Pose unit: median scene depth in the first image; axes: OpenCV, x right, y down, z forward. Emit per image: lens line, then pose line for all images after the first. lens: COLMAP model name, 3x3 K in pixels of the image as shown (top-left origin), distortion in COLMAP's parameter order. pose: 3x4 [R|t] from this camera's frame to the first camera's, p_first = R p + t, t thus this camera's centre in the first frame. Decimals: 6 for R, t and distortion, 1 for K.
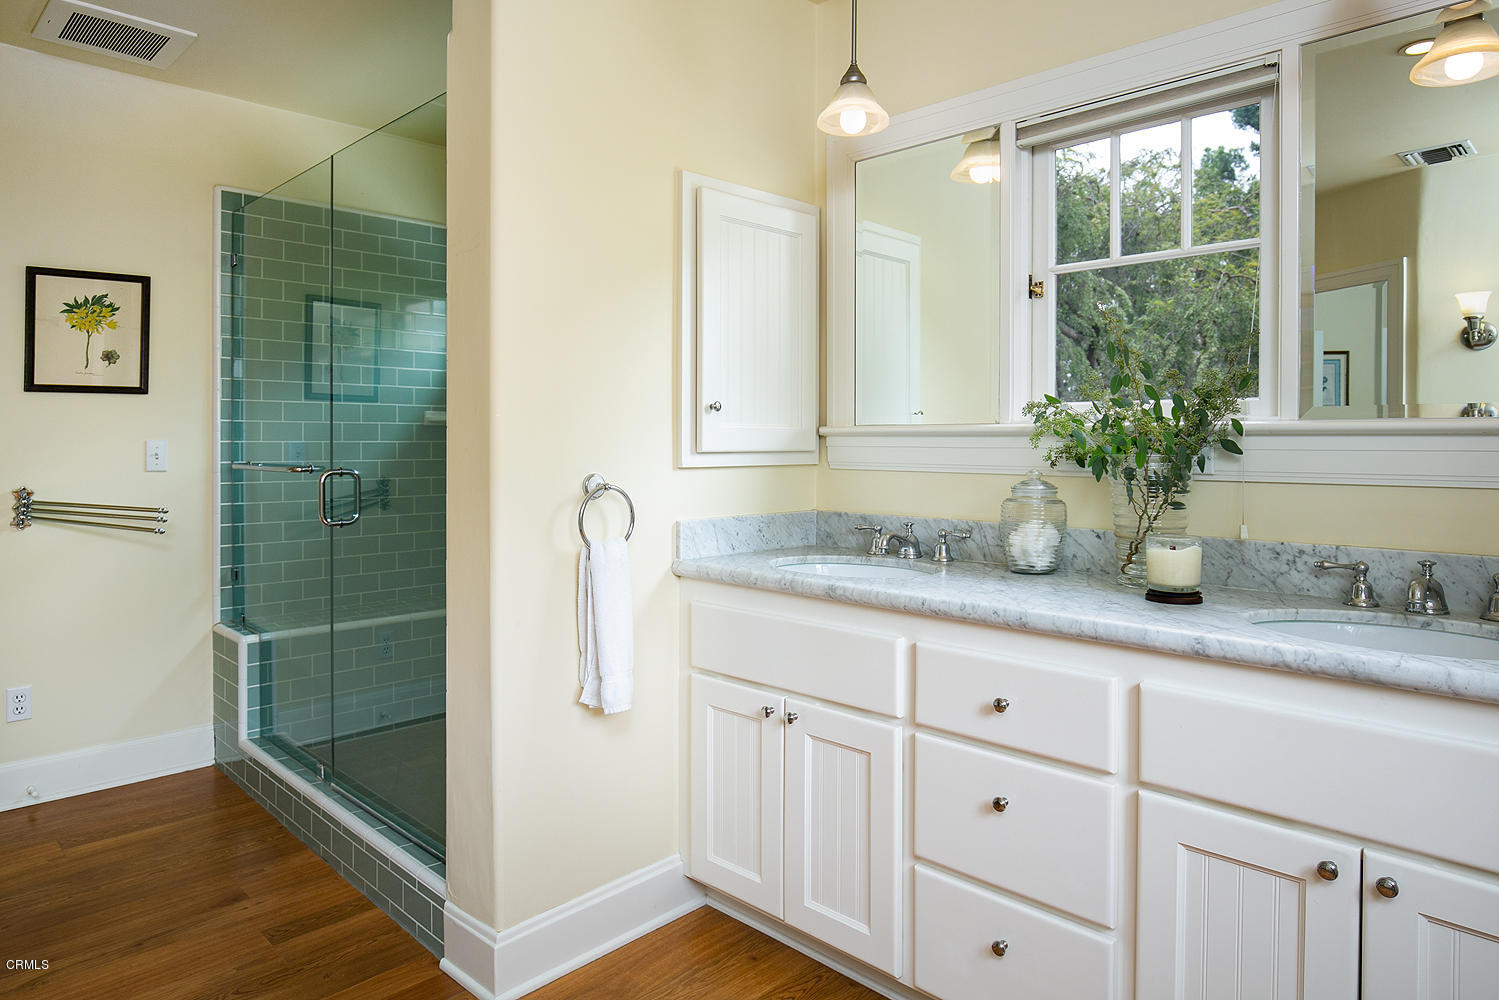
lens RADIAL K [[930.1, 0, 752.8], [0, 930.1, 442.9], [0, 0, 1]] dist [-0.000520, -0.000789]
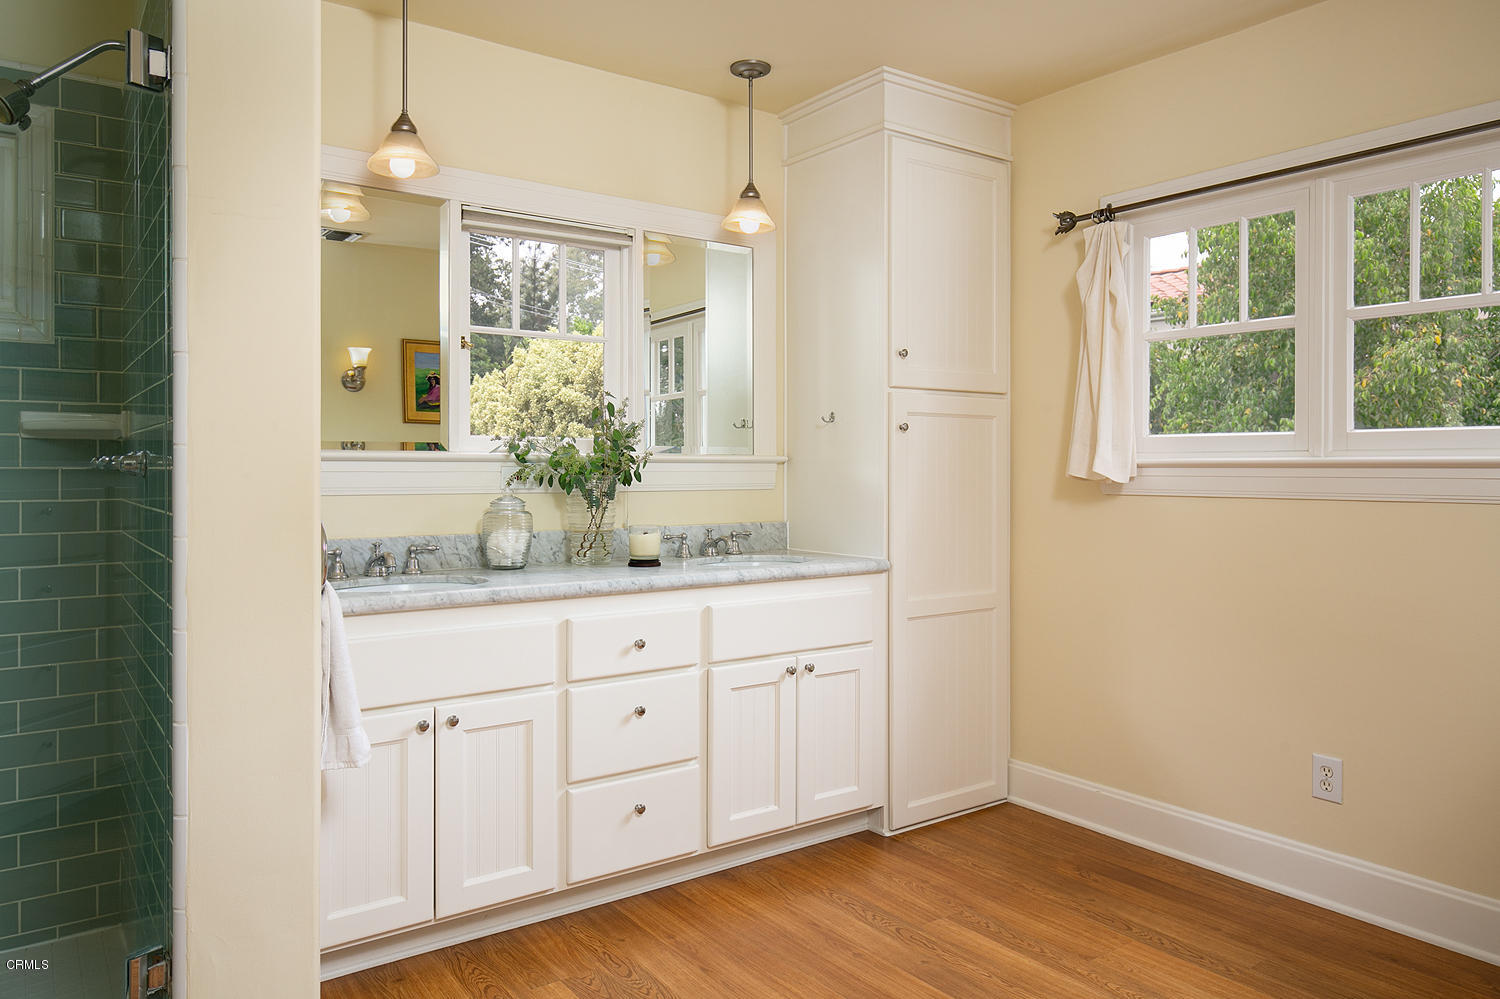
lens RADIAL K [[1043.1, 0, 746.9], [0, 1043.1, 464.7], [0, 0, 1]] dist [0.009449, -0.001642]
pose [[0.162664, -0.000526, 0.986681, -1.243111], [0.001577, 0.999999, 0.000273, -0.004814], [-0.986680, 0.001512, 0.162664, 0.513145]]
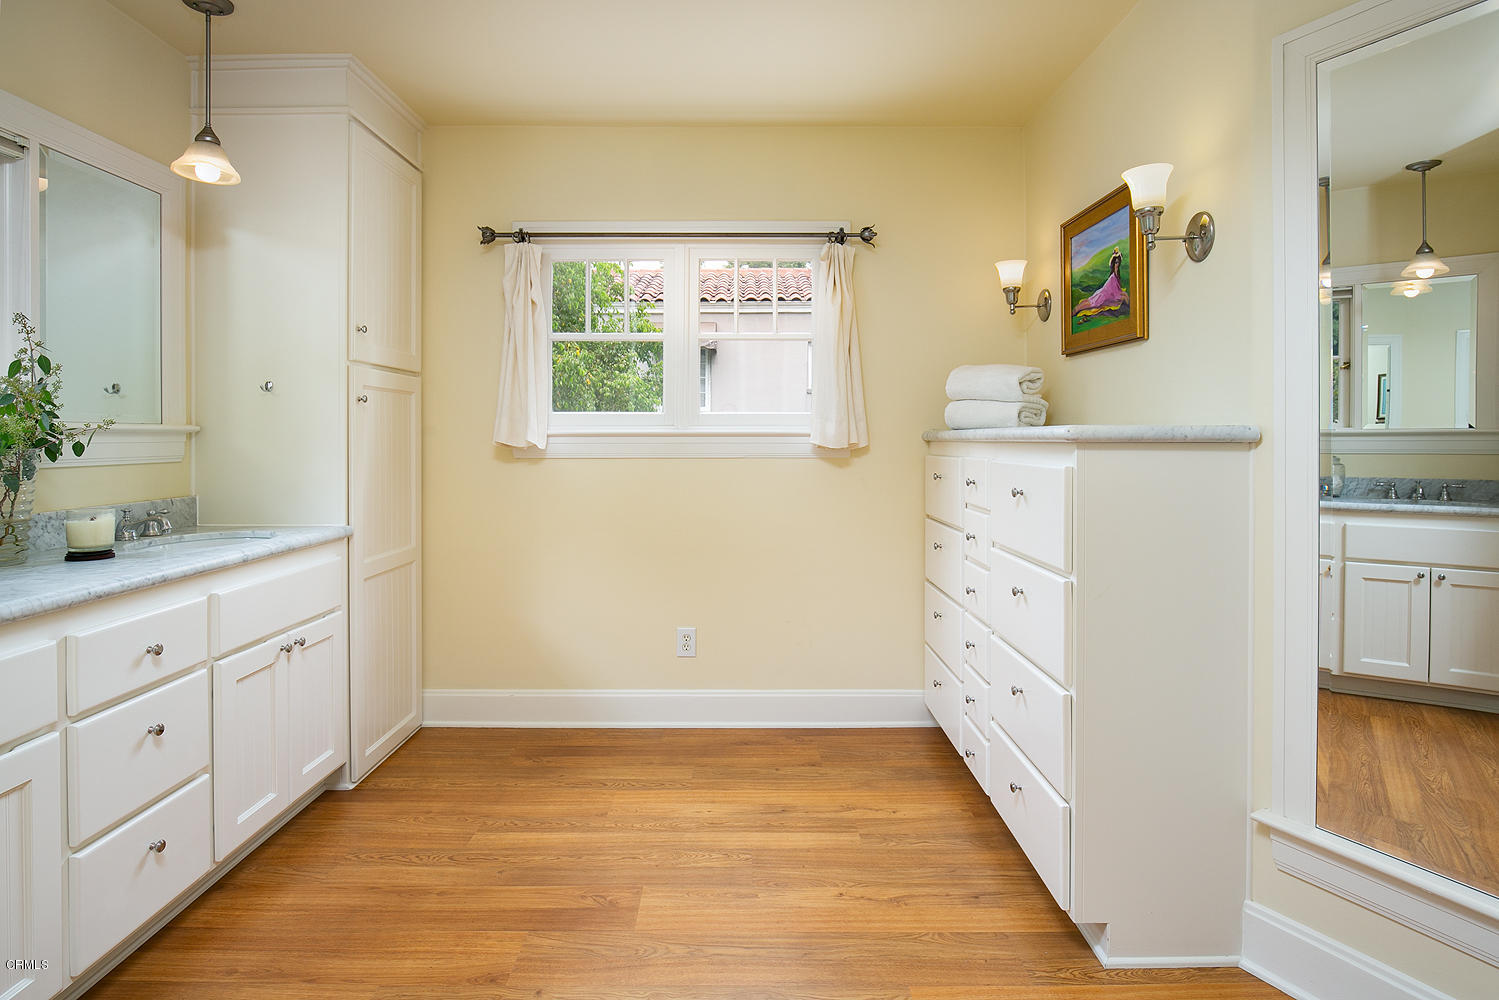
lens RADIAL K [[811.8, 0, 744.3], [0, 811.8, 444.5], [0, 0, 1]] dist [-0.018752, 0.001240]
pose [[-0.701287, -0.005151, 0.712861, -0.956584], [0.003382, 0.999939, 0.010551, -0.000009], [-0.712871, 0.009810, -0.701226, 1.091050]]
